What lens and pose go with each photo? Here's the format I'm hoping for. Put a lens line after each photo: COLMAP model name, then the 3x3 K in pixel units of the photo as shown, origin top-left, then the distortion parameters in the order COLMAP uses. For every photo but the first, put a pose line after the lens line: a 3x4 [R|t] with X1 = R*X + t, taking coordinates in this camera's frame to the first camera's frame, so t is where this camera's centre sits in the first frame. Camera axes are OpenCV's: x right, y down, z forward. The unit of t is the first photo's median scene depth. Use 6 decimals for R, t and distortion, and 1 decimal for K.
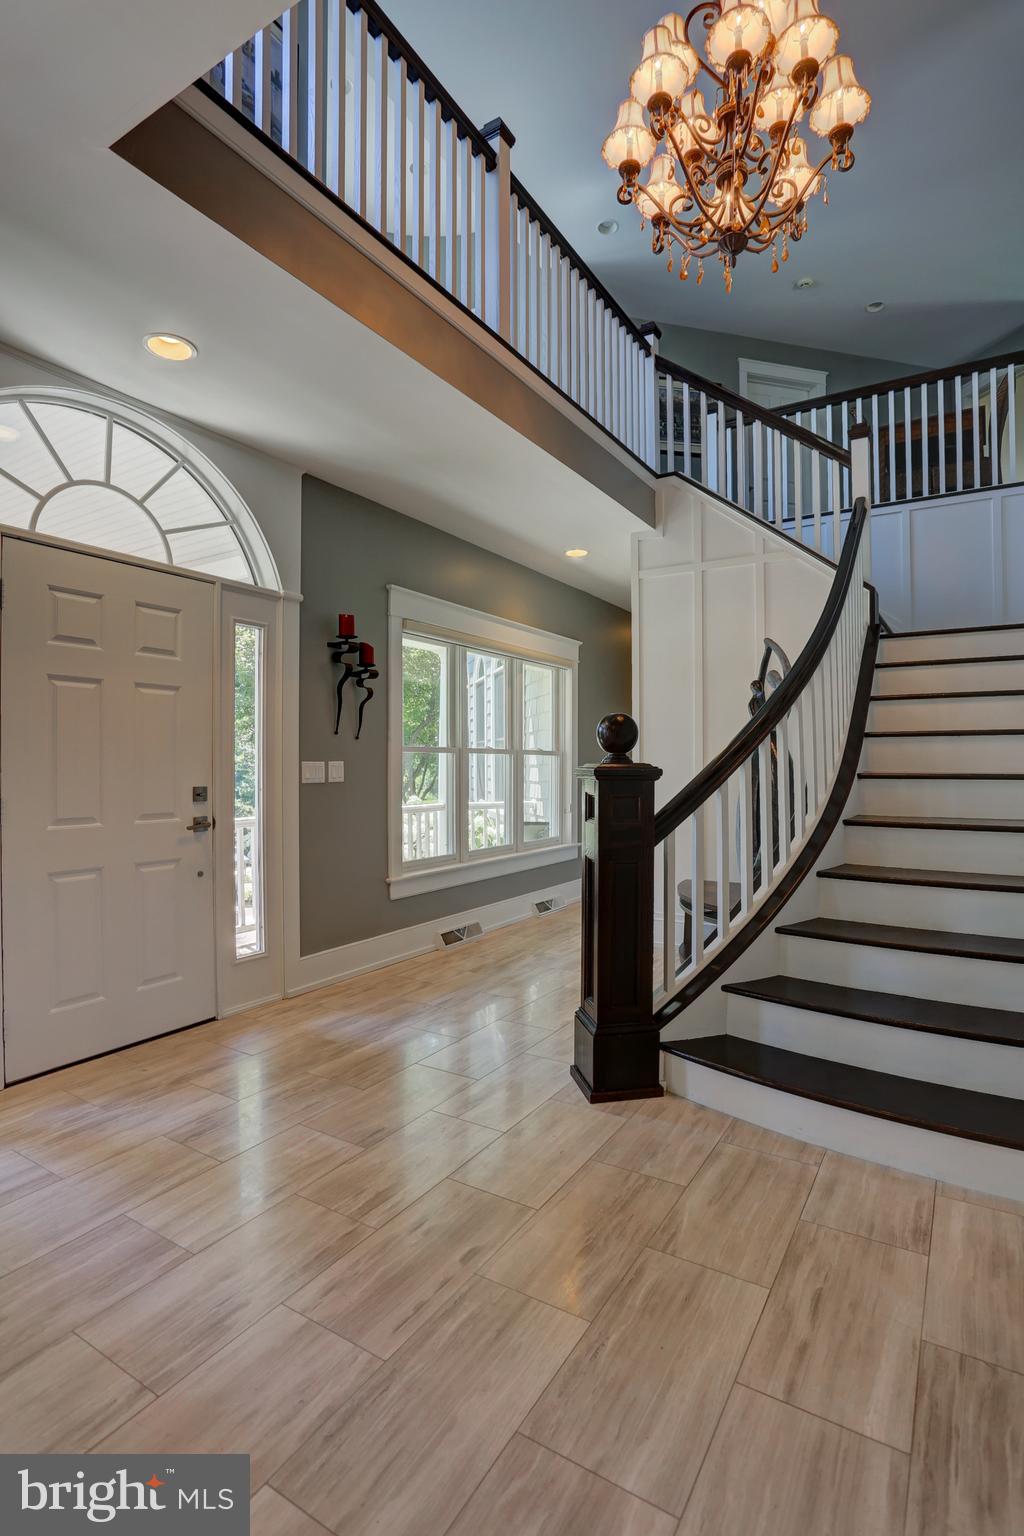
lens RADIAL K [[757.6, 0, 517.0], [0, 757.6, 766.6], [0, 0, 1]] dist [-0.047535, 0.010141]
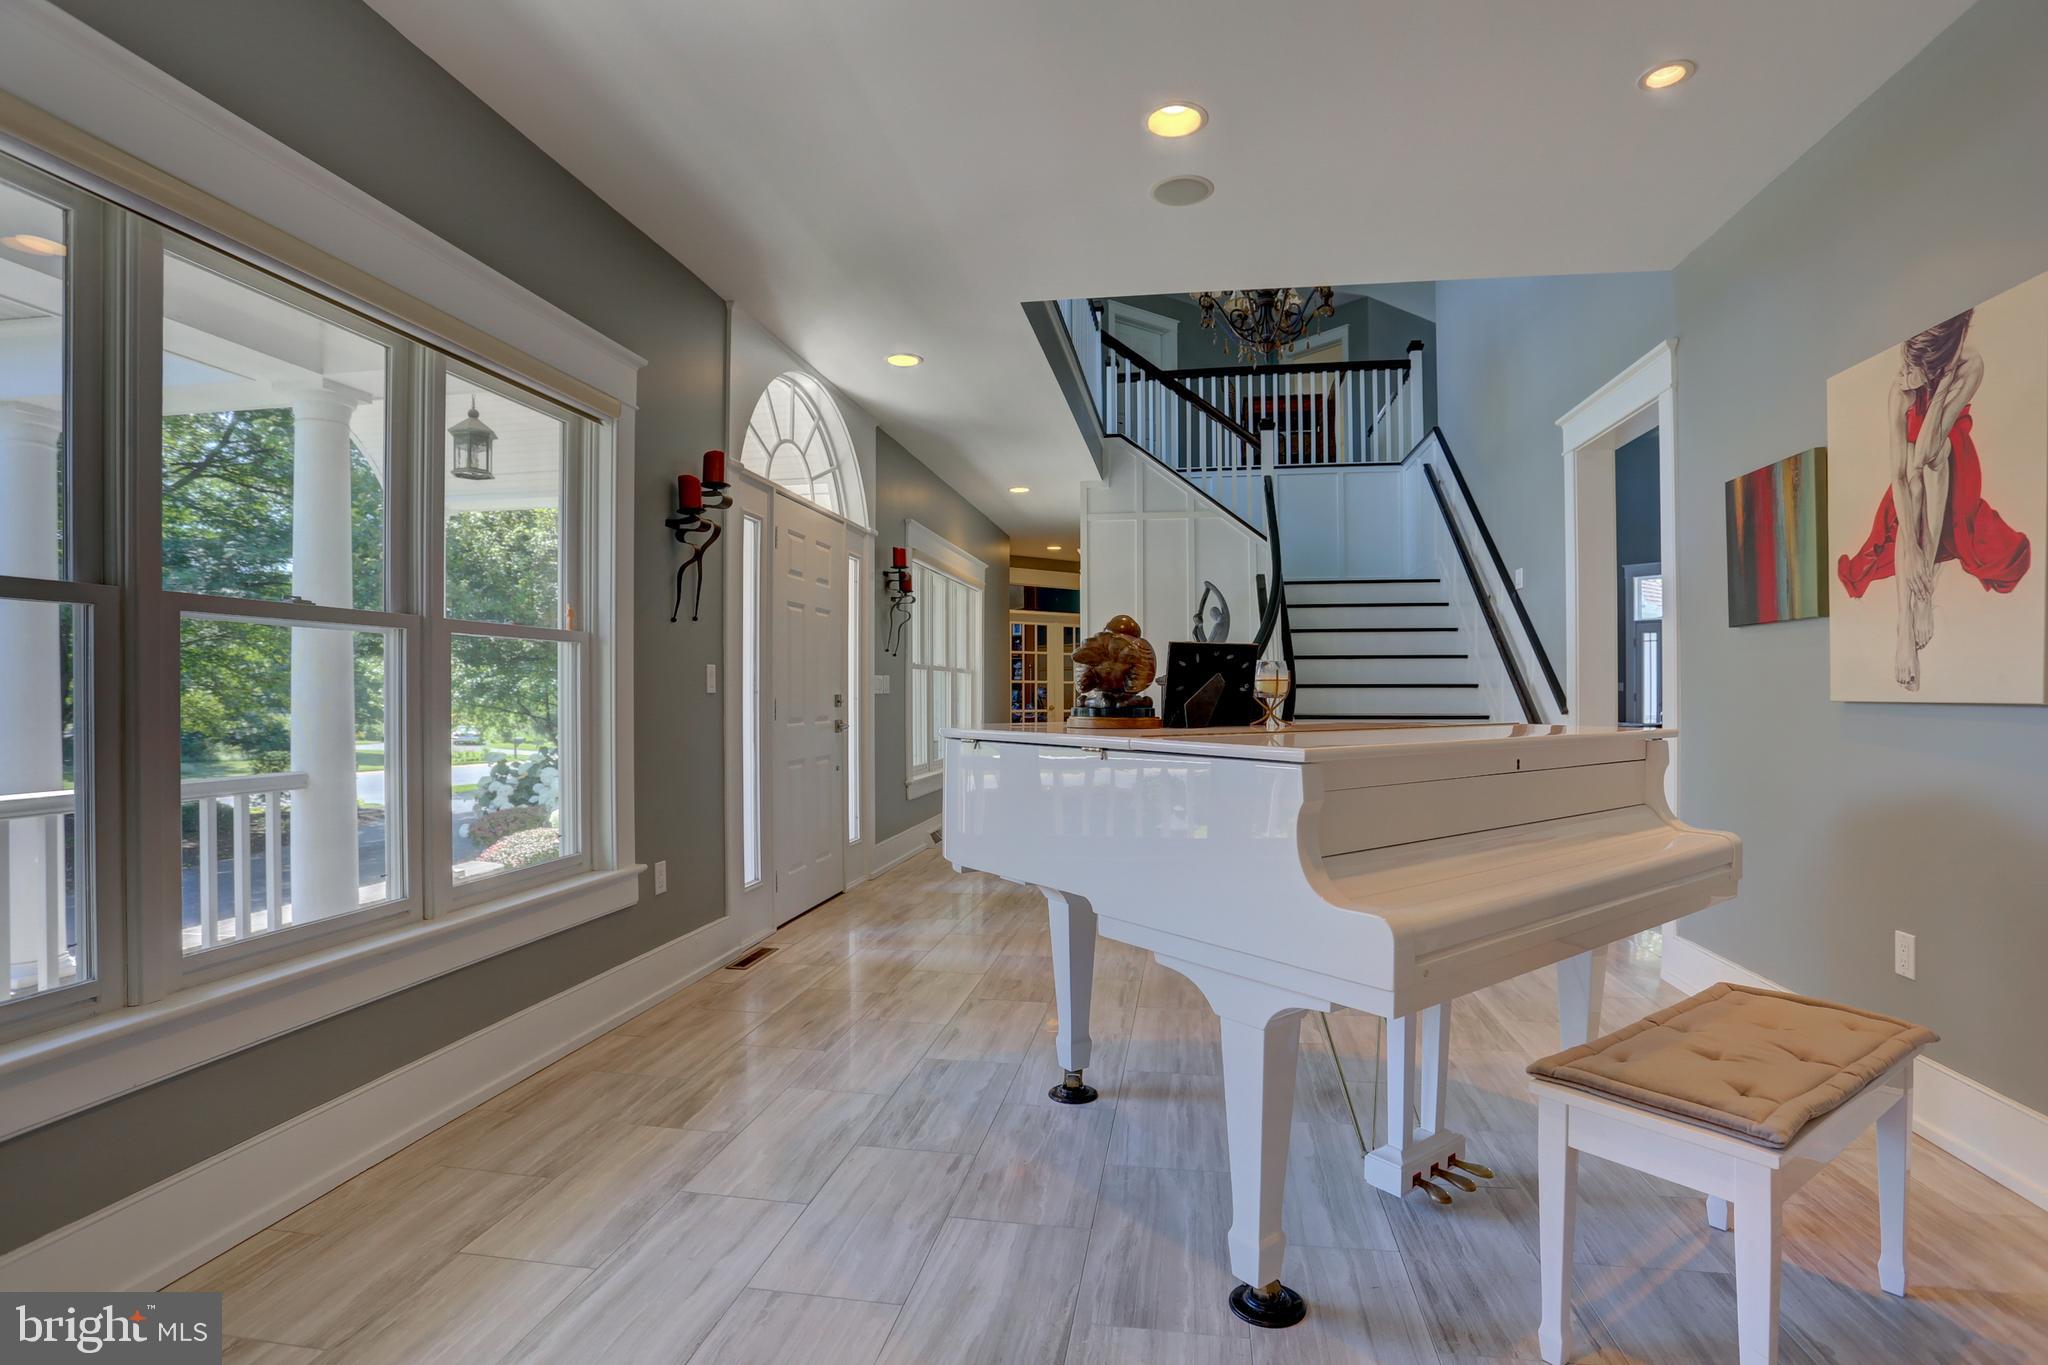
lens RADIAL K [[1010.2, 0, 1041.1], [0, 1010.2, 688.7], [0, 0, 1]] dist [-0.047535, 0.010141]
pose [[0.922910, -0.001242, 0.385015, -0.712096], [0.003281, 0.999984, -0.004640, 0.025199], [-0.385003, 0.005546, 0.922899, -0.575247]]
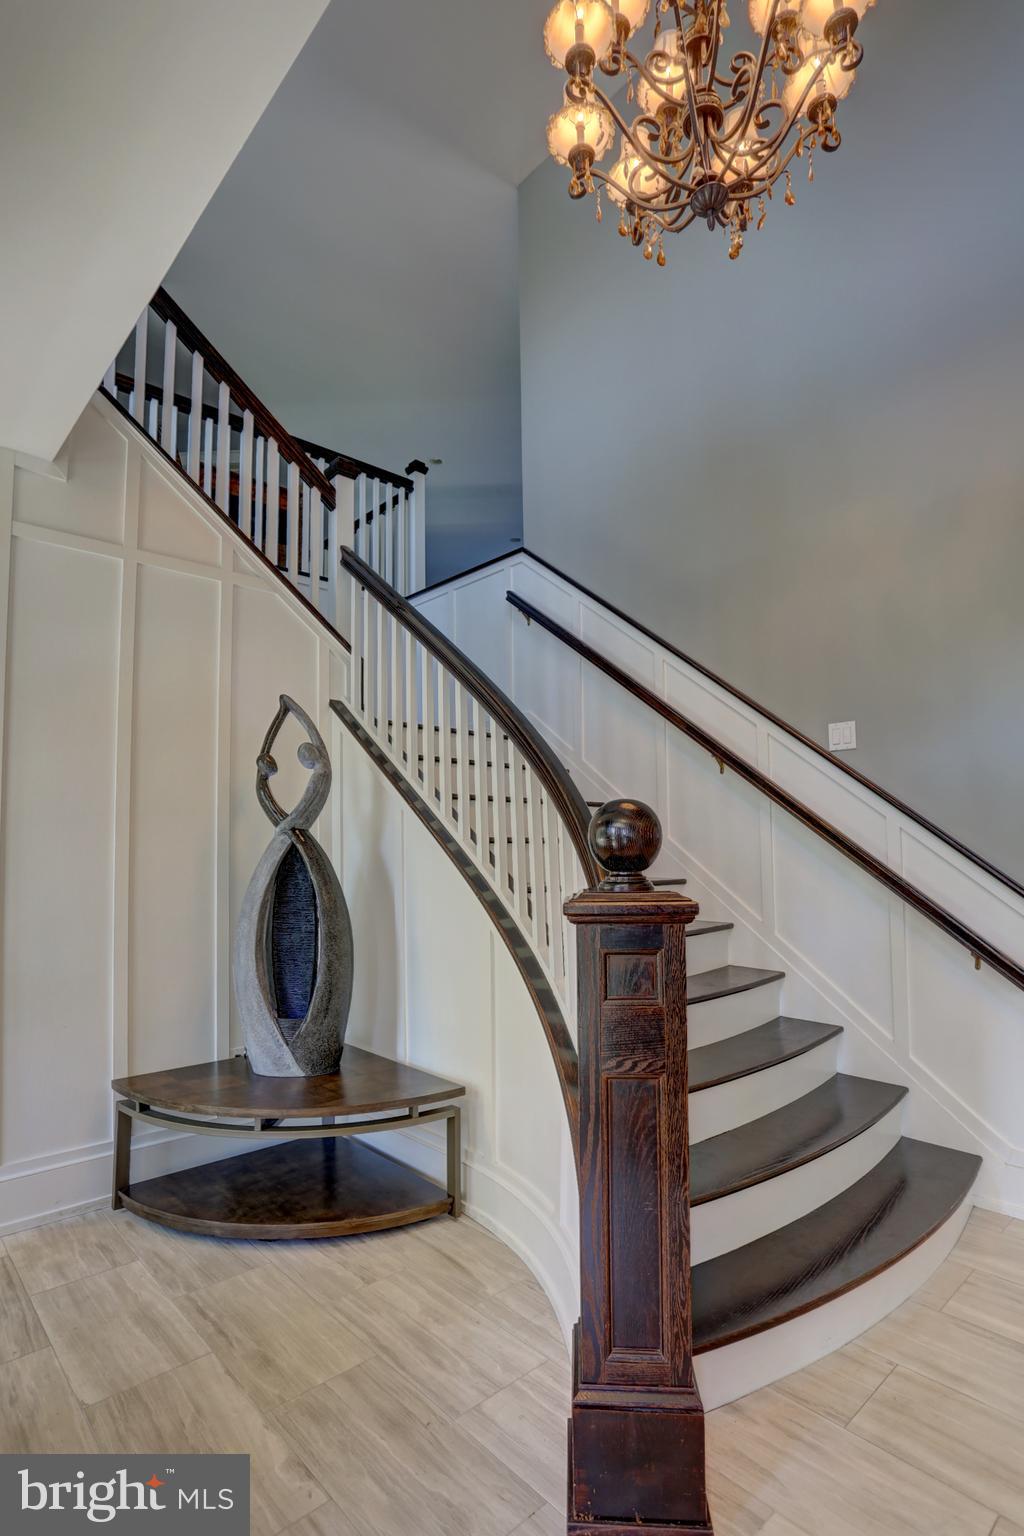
lens RADIAL K [[757.6, 0, 505.4], [0, 757.6, 817.1], [0, 0, 1]] dist [-0.047535, 0.010141]
pose [[0.287096, 0.038287, 0.957136, -0.329588], [0.016034, 0.998869, -0.044766, -0.025900], [-0.957768, 0.028199, 0.286157, 0.732391]]
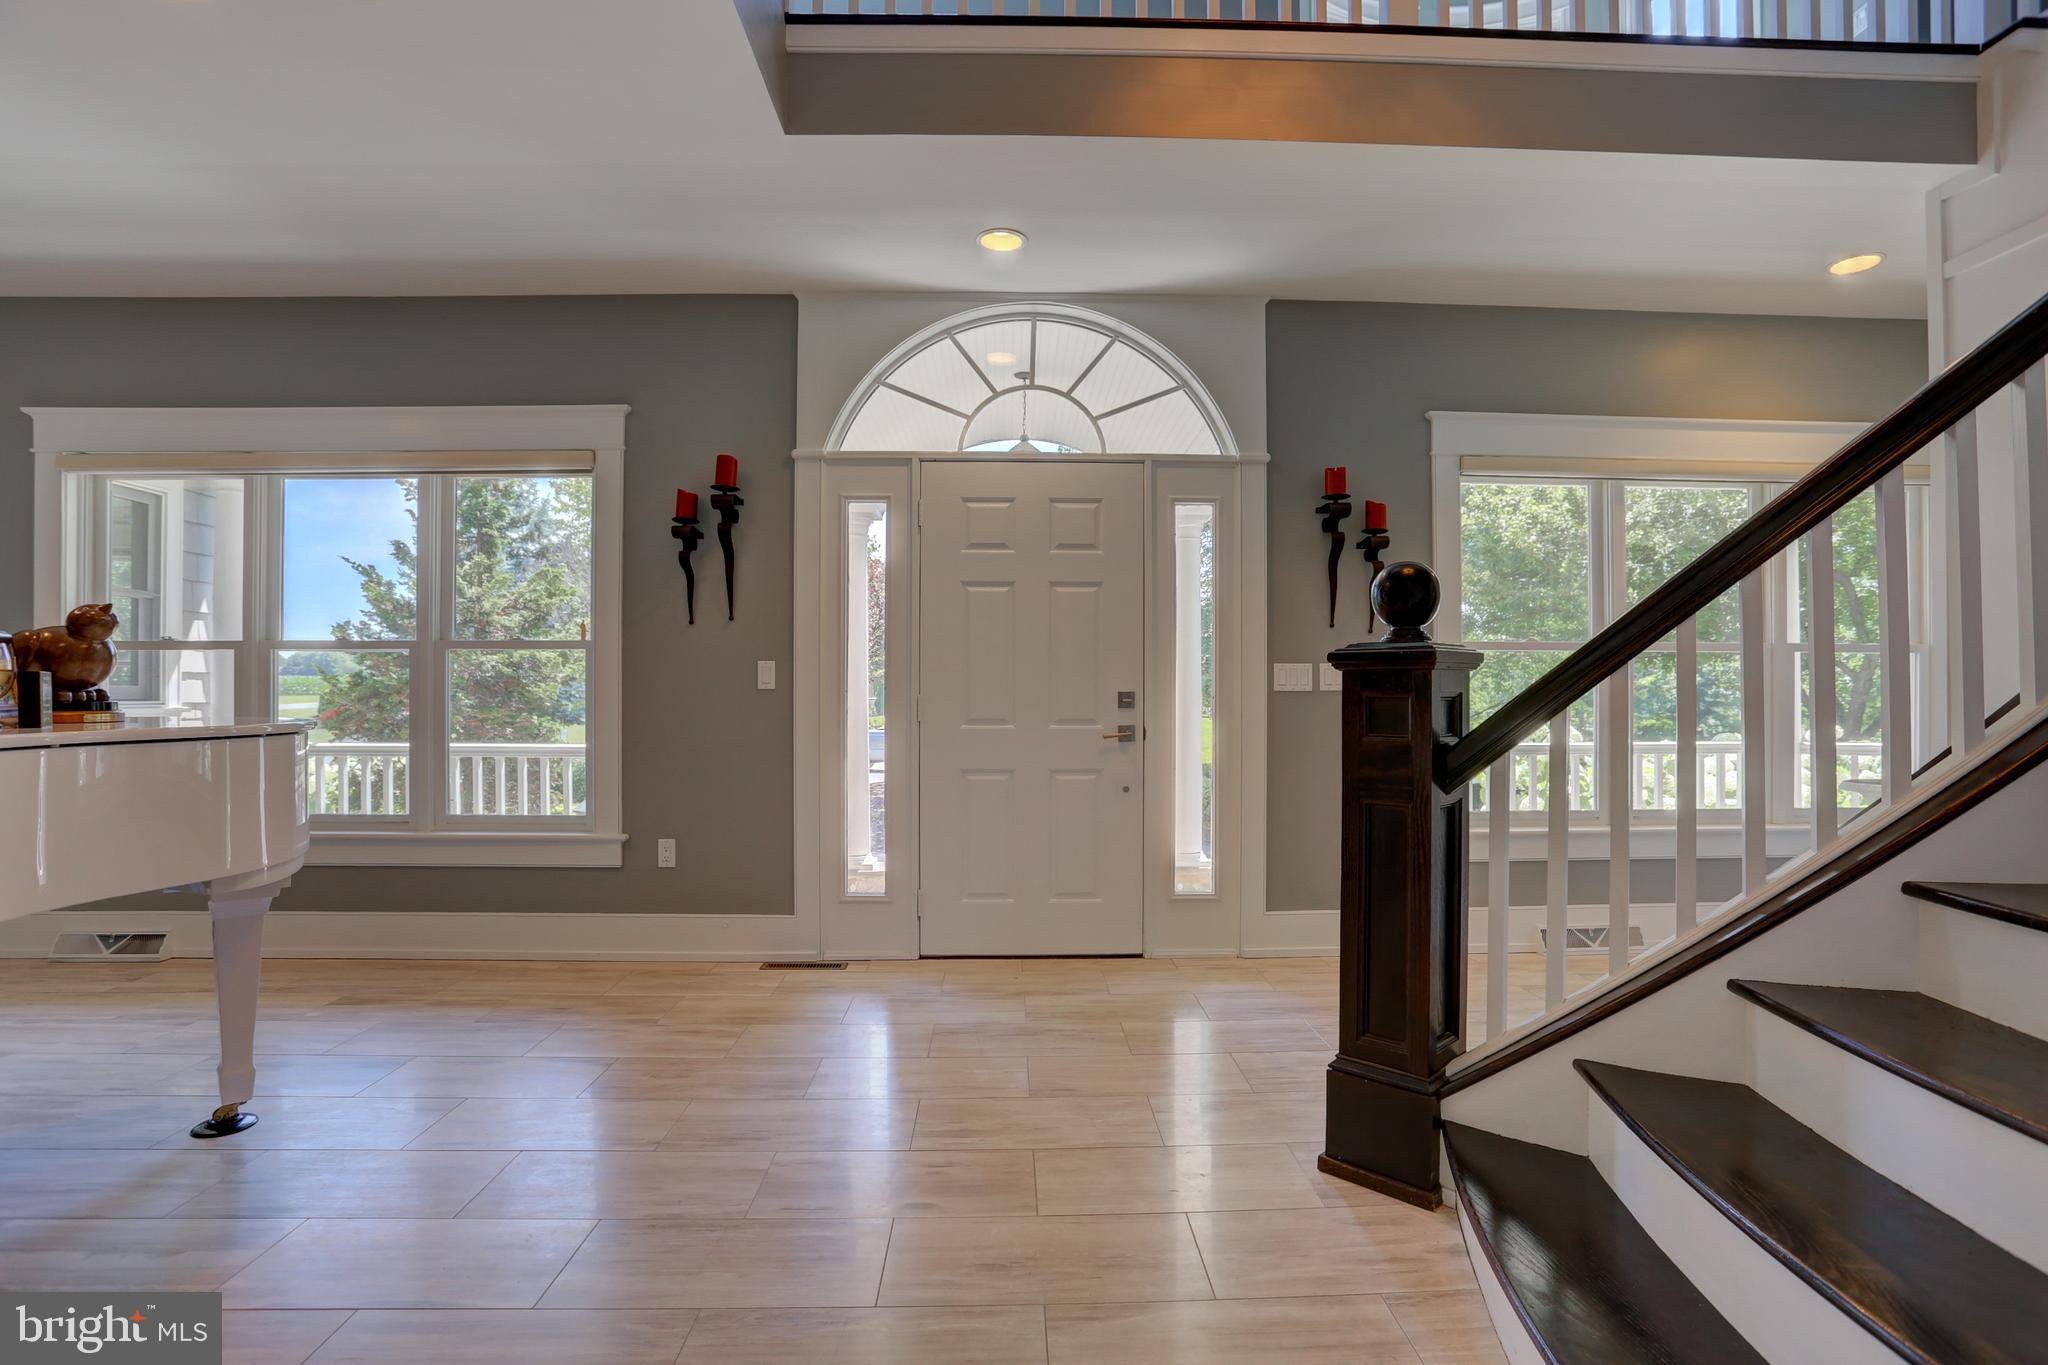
lens RADIAL K [[1010.2, 0, 1044.5], [0, 1010.2, 686.9], [0, 0, 1]] dist [-0.047535, 0.010141]
pose [[0.549870, -0.004272, -0.835240, 0.513246], [-0.004367, 0.999959, -0.007989, 0.030041], [0.835239, 0.008040, 0.549828, 0.244819]]
